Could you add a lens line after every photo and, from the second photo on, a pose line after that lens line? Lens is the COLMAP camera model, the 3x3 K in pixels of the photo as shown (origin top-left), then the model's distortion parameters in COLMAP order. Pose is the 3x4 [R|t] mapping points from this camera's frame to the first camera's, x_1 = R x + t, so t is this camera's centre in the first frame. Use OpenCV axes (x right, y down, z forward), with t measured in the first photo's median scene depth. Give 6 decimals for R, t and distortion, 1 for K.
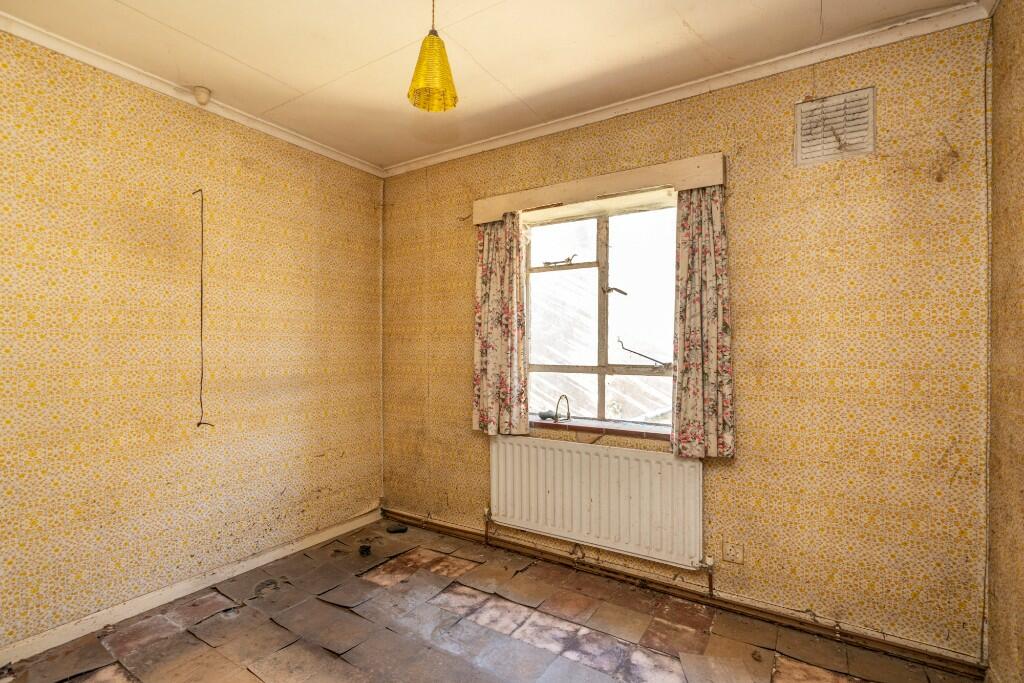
lens RADIAL K [[478.4, 0, 512.0], [0, 478.4, 341.5], [0, 0, 1]] dist [0.000307, 0.000357]
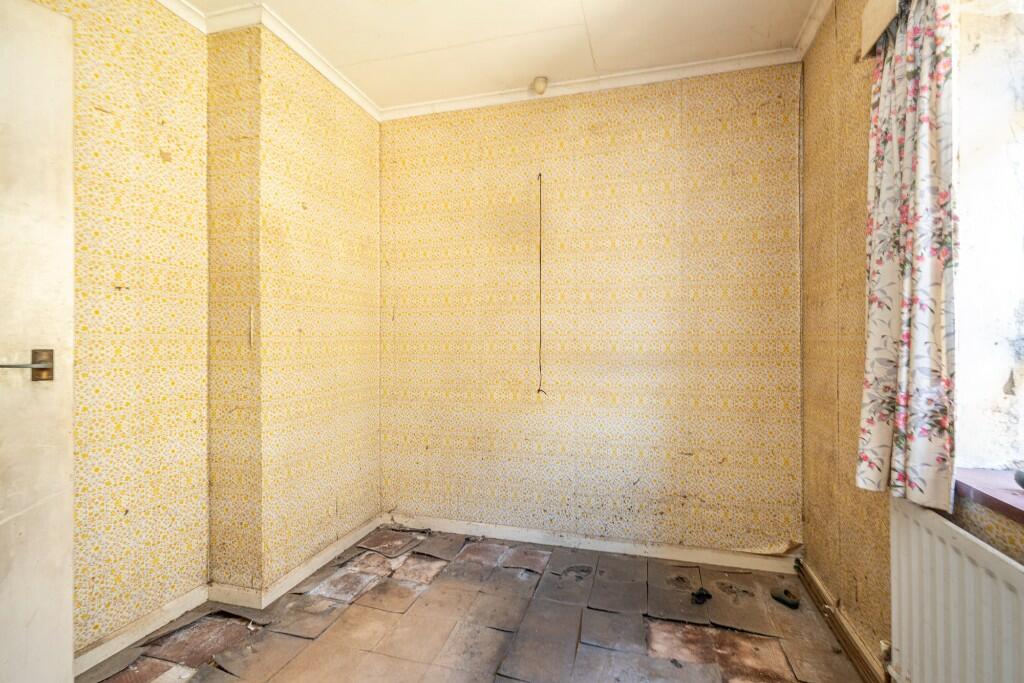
lens RADIAL K [[474.1, 0, 513.3], [0, 474.1, 338.1], [0, 0, 1]] dist [-0.008392, 0.000209]
pose [[0.284608, -0.000824, -0.958644, 0.307056], [0.011691, 0.999928, 0.002611, 0.043203], [0.958573, -0.011950, 0.284598, 0.549809]]
